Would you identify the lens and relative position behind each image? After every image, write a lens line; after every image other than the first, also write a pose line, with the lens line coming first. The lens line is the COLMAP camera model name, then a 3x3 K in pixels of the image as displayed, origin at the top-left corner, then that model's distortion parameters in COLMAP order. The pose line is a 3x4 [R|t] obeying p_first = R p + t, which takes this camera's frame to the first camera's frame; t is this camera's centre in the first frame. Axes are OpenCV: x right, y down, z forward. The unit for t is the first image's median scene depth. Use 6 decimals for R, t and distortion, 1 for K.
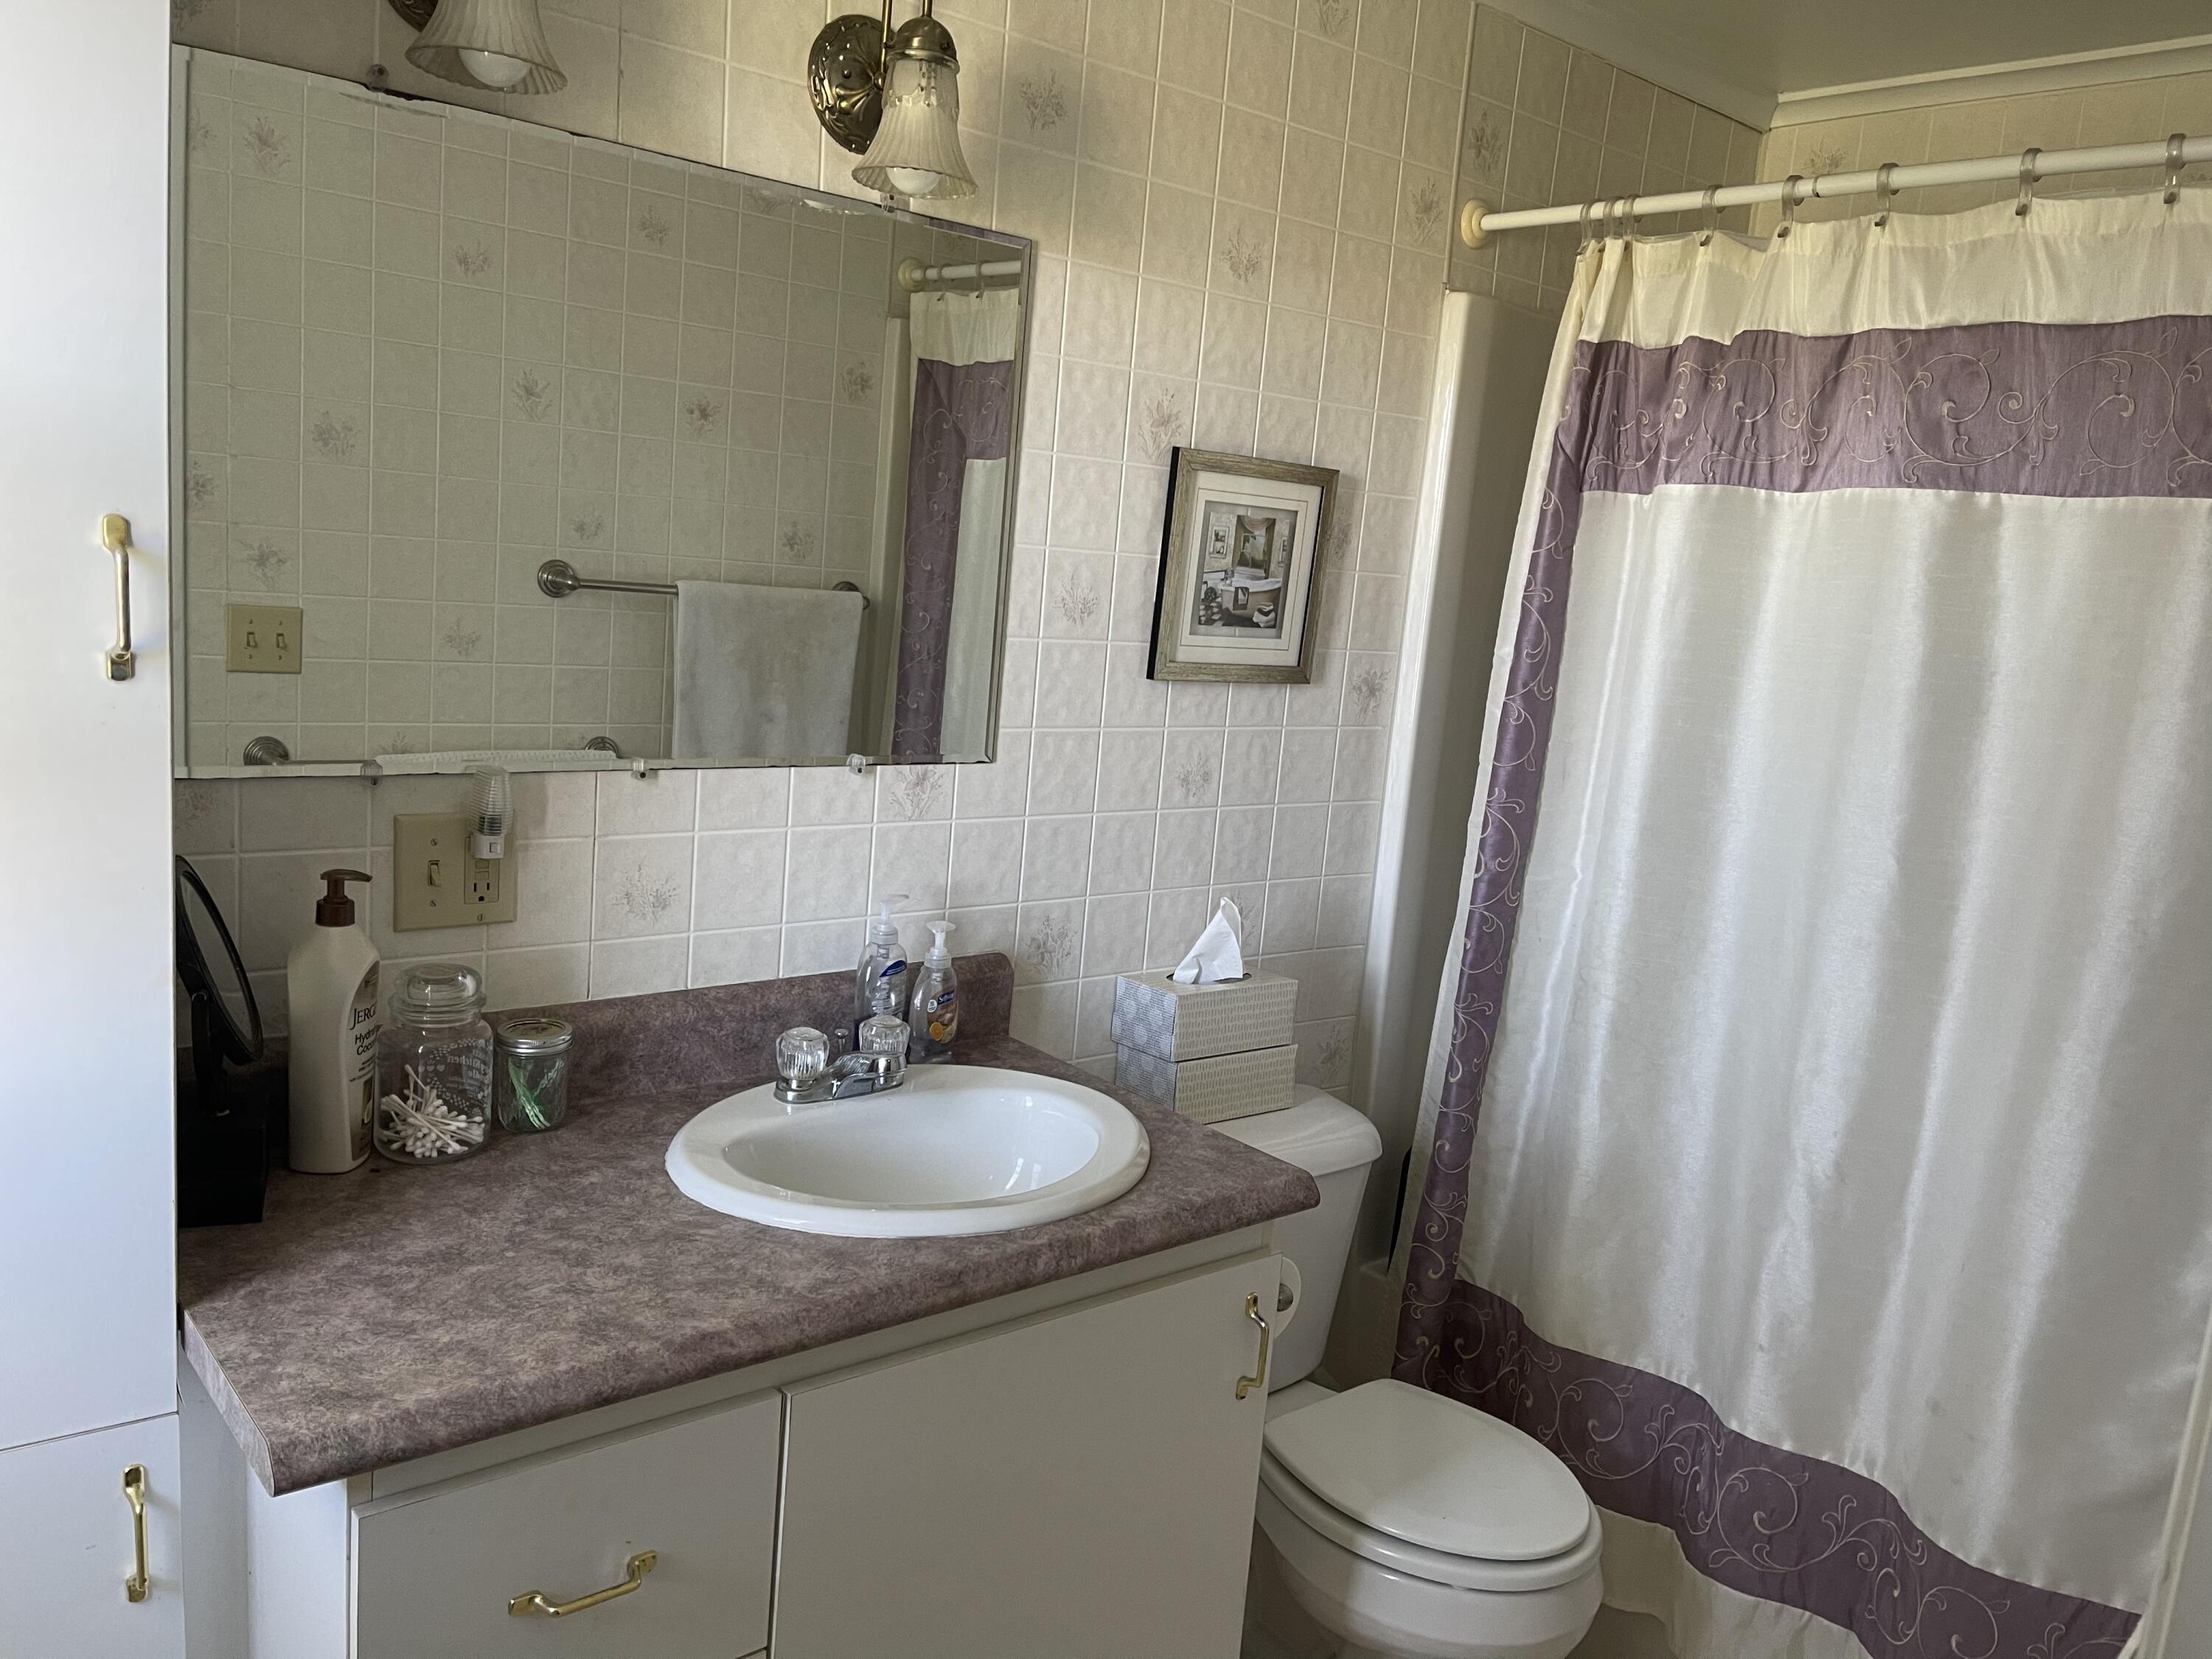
lens RADIAL K [[1676.4, 0, 1106.0], [0, 1676.4, 829.5], [0, 0, 1]] dist [0.093837, -0.126298]
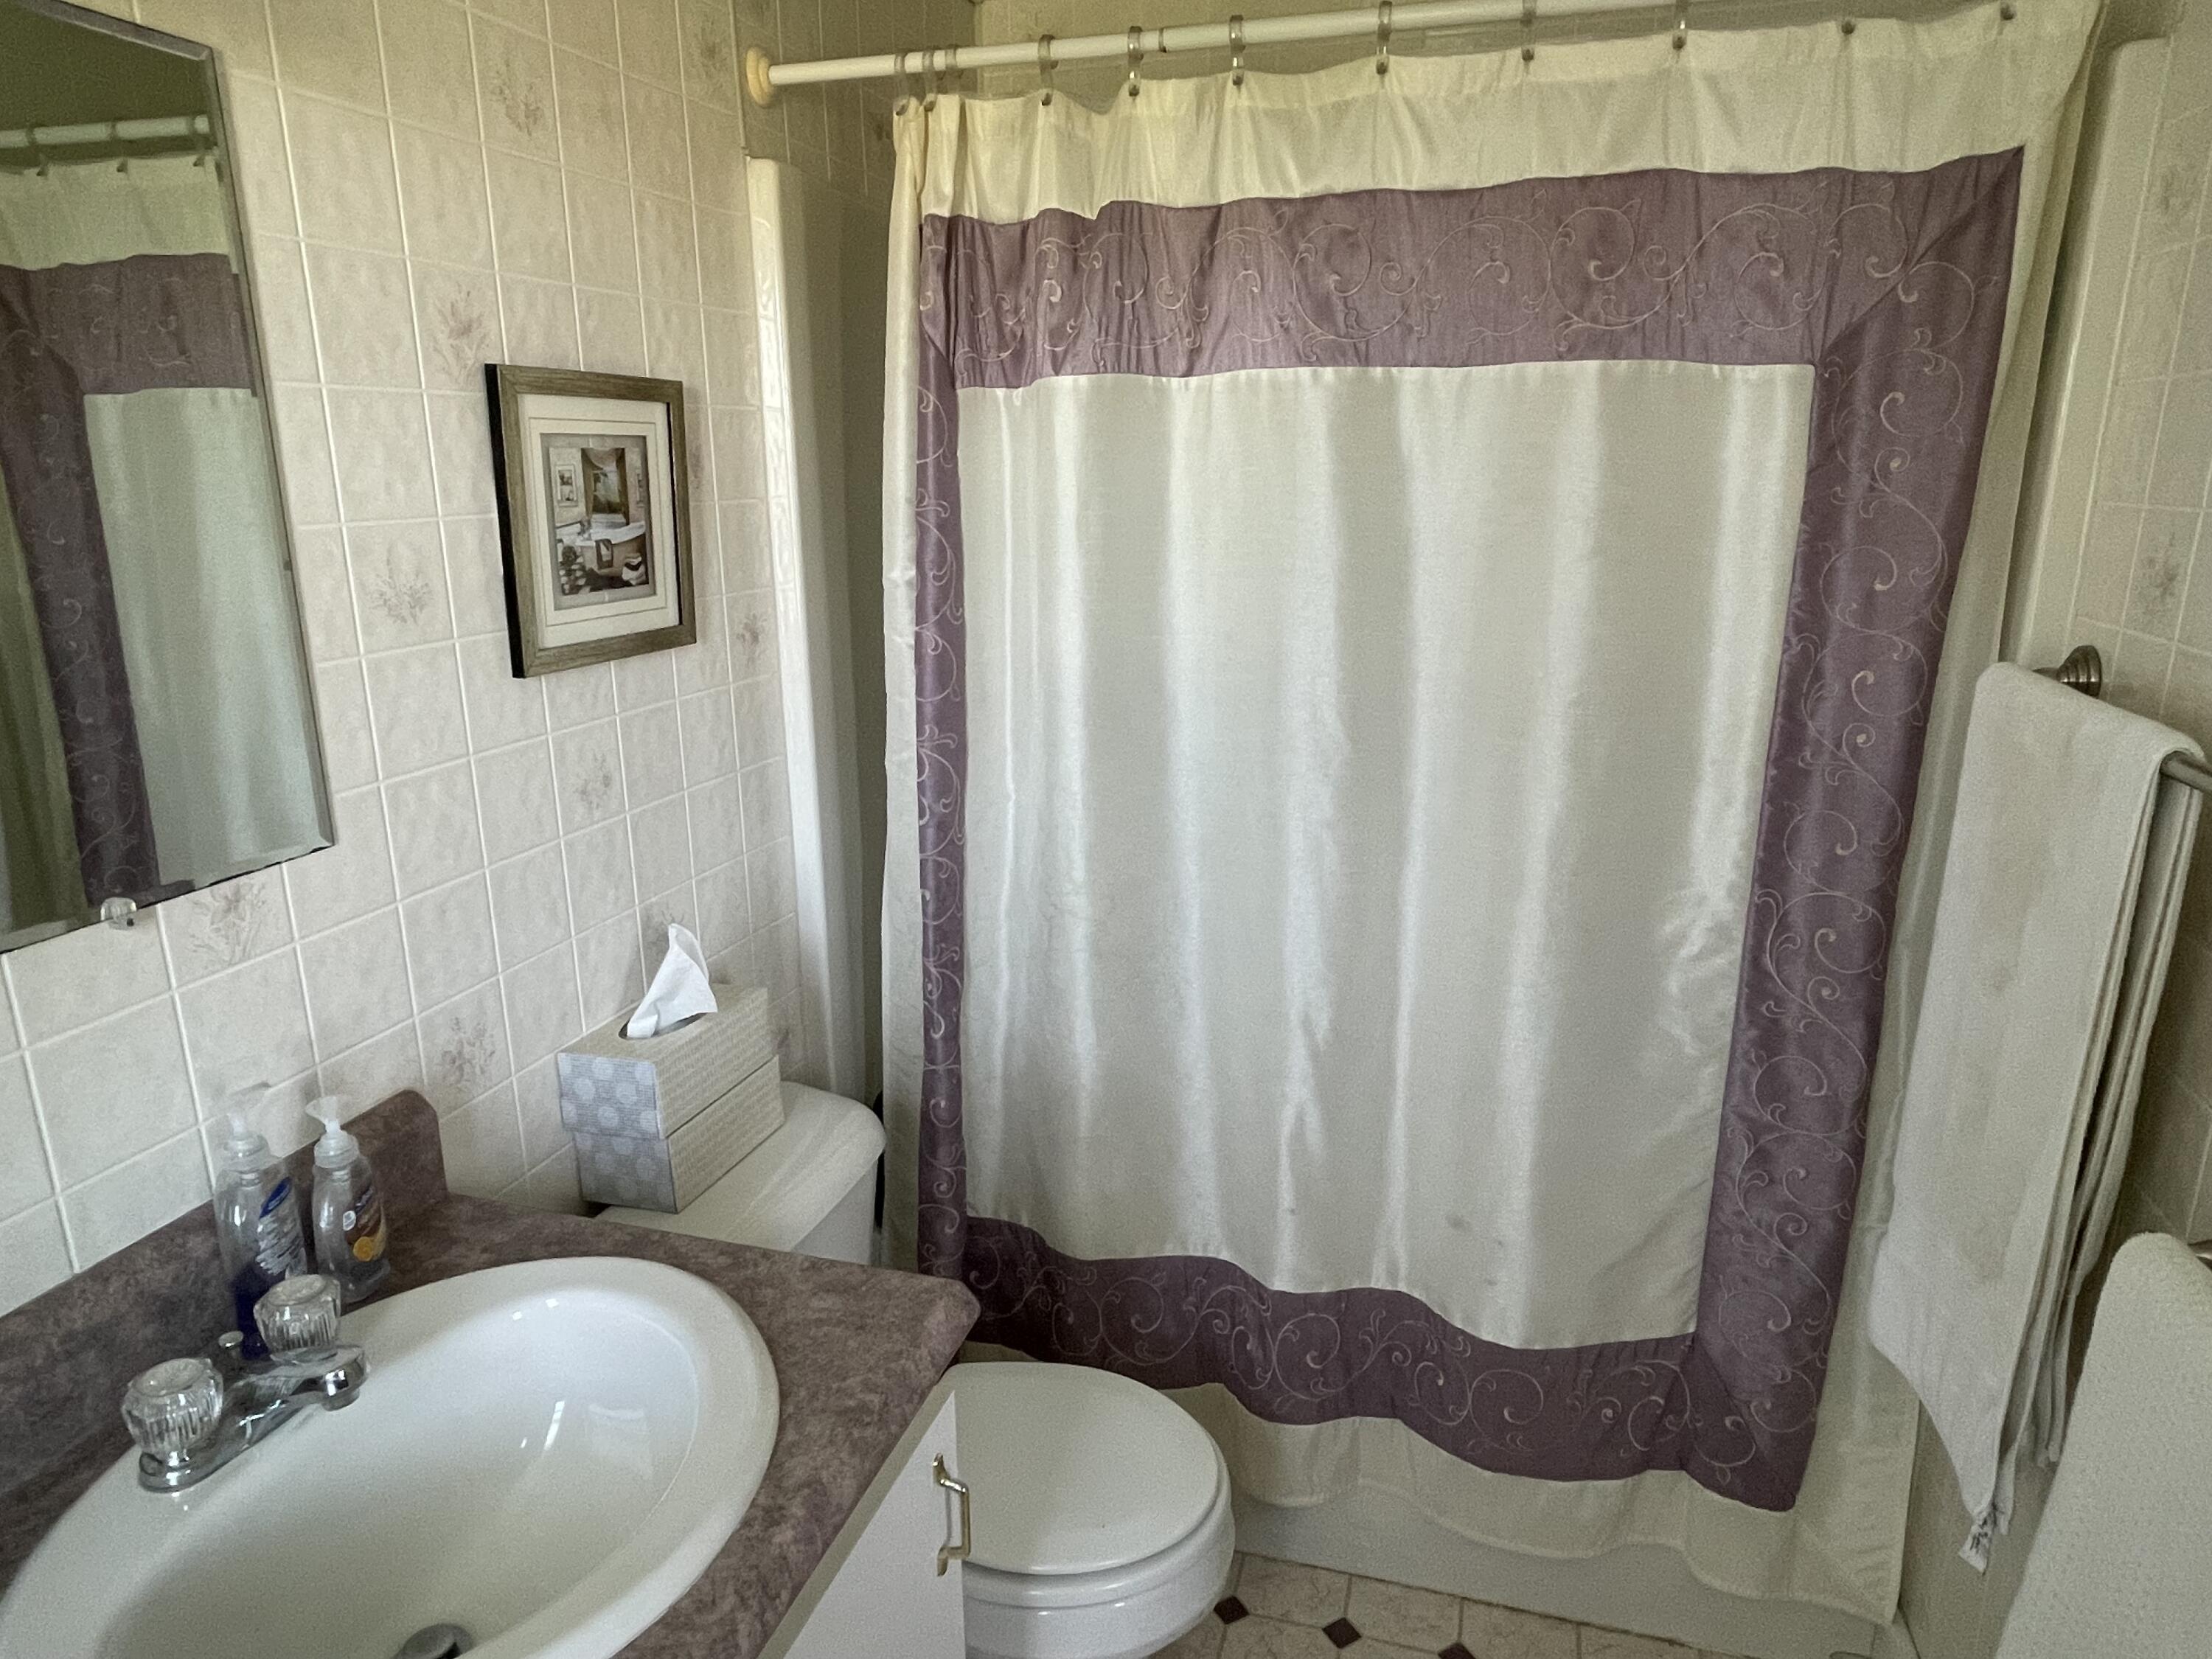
lens RADIAL K [[1379.9, 0, 1104.2], [0, 1379.9, 836.1], [0, 0, 1]] dist [0.001087, -0.004679]
pose [[0.836587, -0.231545, 0.496497, -0.080431], [0.167510, 0.971001, 0.170582, -0.083999], [-0.521597, -0.059538, 0.851112, 0.331181]]
